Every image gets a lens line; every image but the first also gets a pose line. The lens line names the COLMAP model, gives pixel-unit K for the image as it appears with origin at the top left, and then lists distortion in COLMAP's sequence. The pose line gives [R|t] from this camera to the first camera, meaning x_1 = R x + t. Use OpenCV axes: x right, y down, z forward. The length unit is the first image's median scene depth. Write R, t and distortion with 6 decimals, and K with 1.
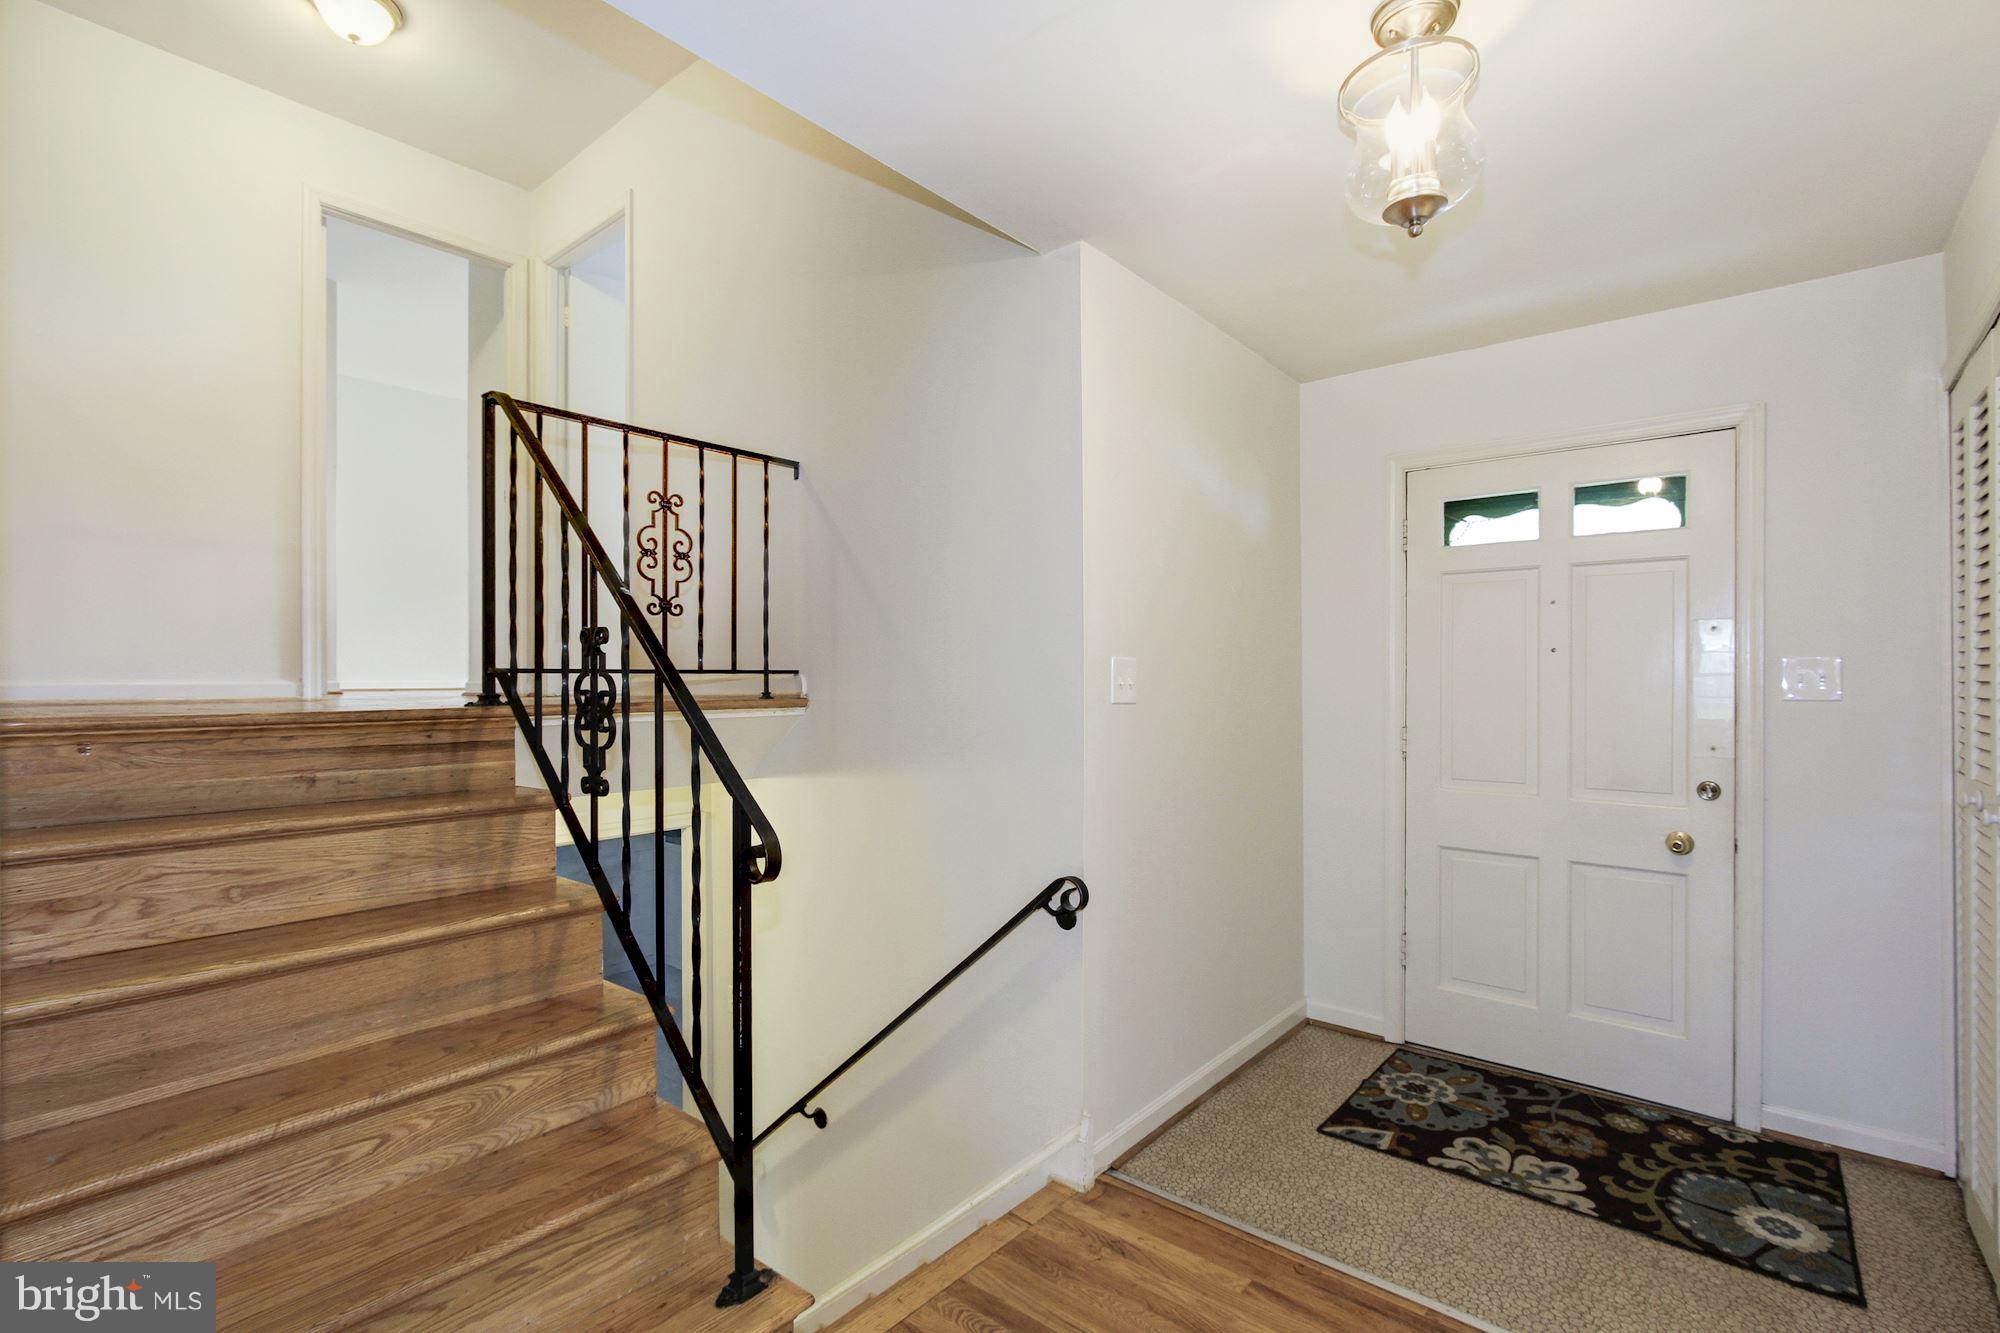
lens RADIAL K [[938.6, 0, 1009.1], [0, 938.6, 680.0], [0, 0, 1]] dist [-0.003662, 0.001951]
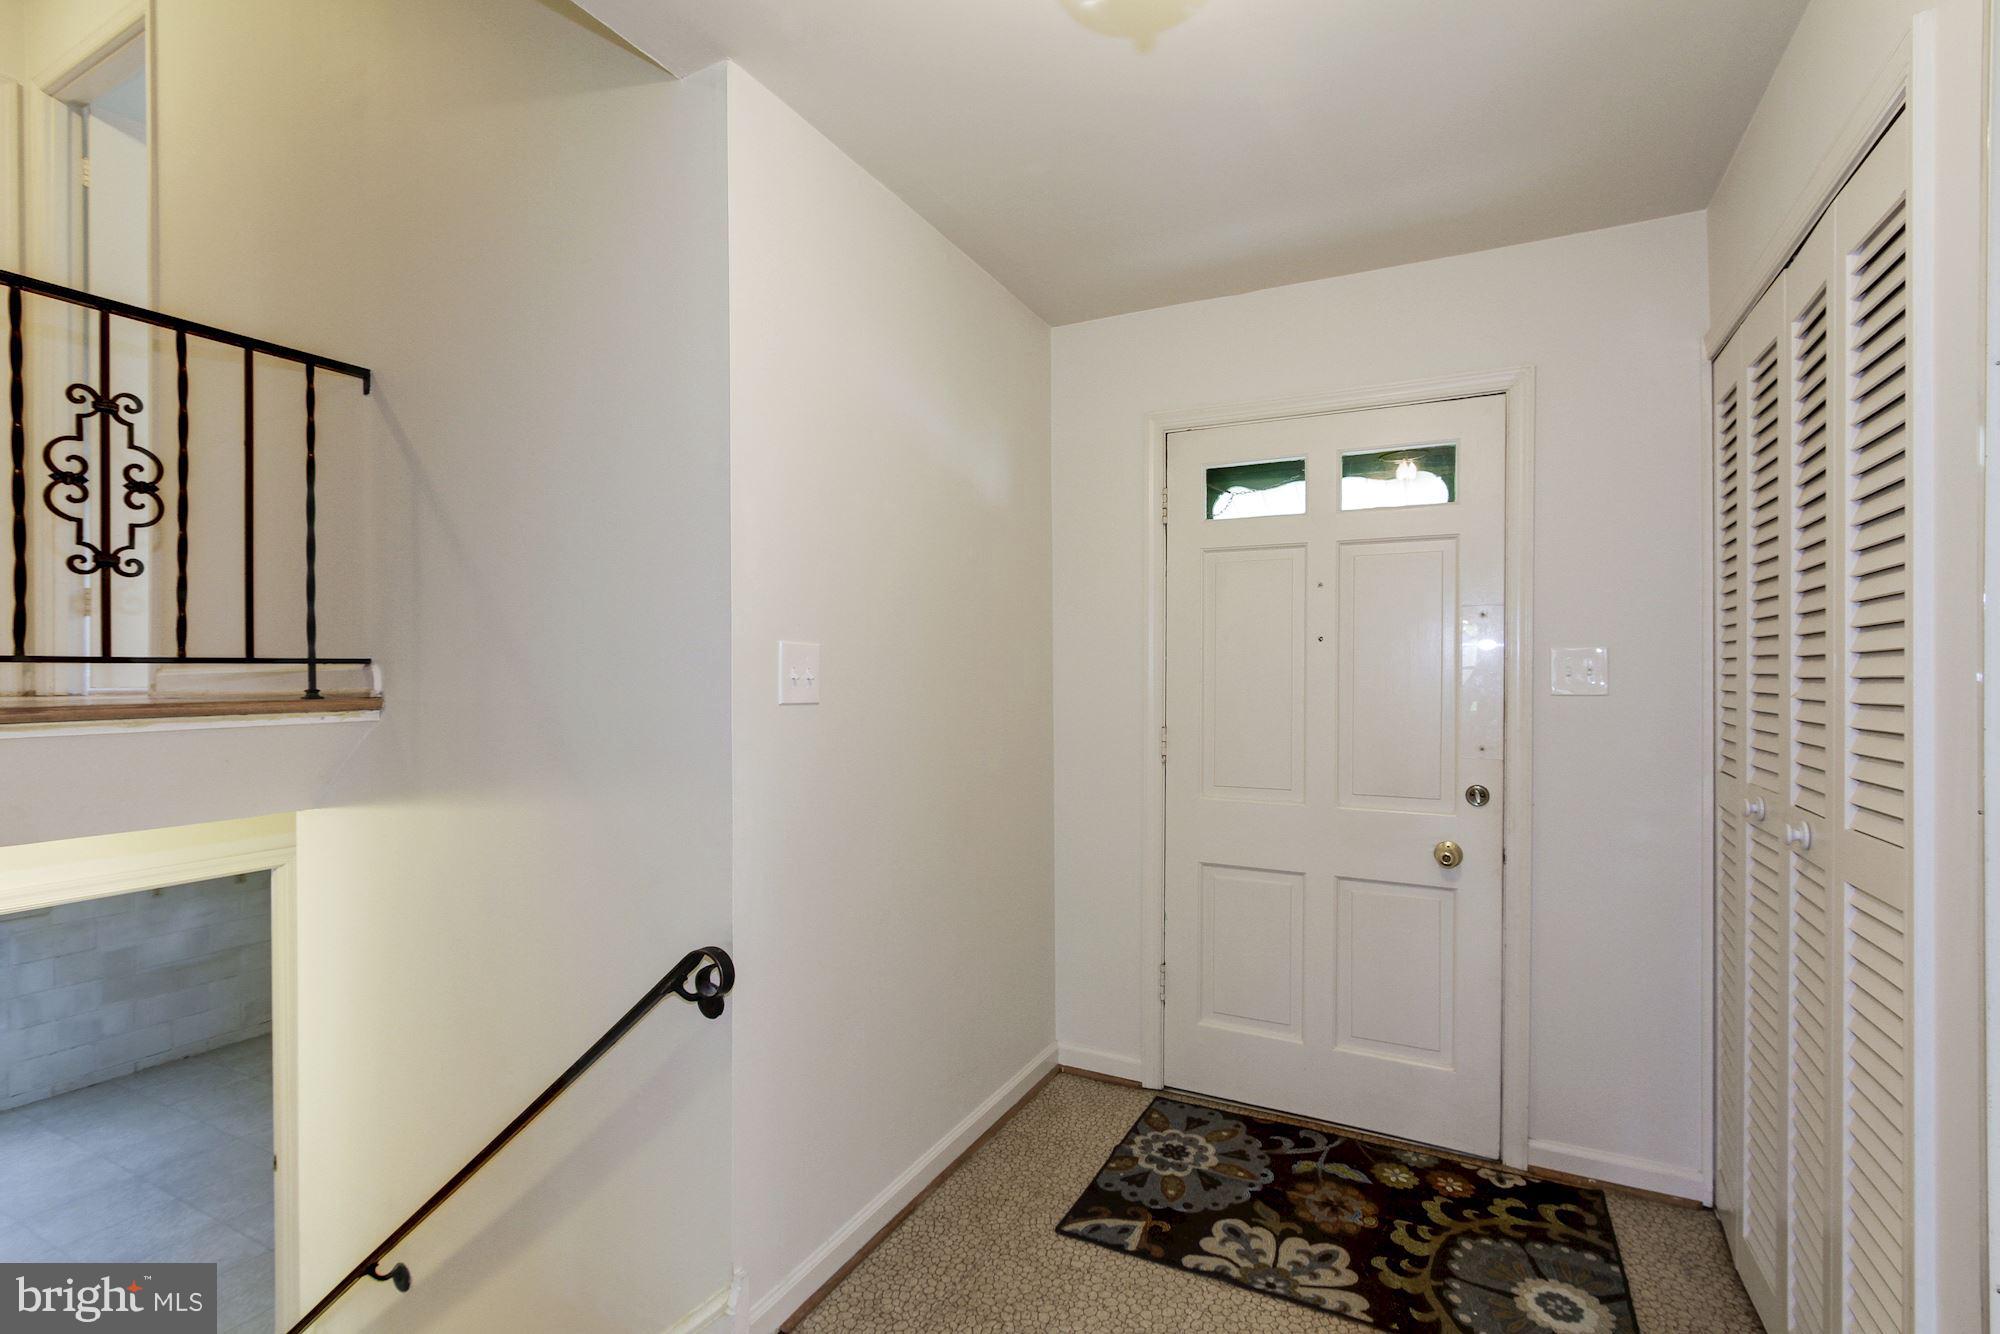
lens RADIAL K [[938.6, 0, 1009.1], [0, 938.6, 680.5], [0, 0, 1]] dist [-0.003662, 0.001951]
pose [[0.976704, -0.001834, 0.214583, 0.117099], [0.000114, 0.999968, 0.008030, 0.000327], [-0.214591, -0.007819, 0.976673, 0.223985]]
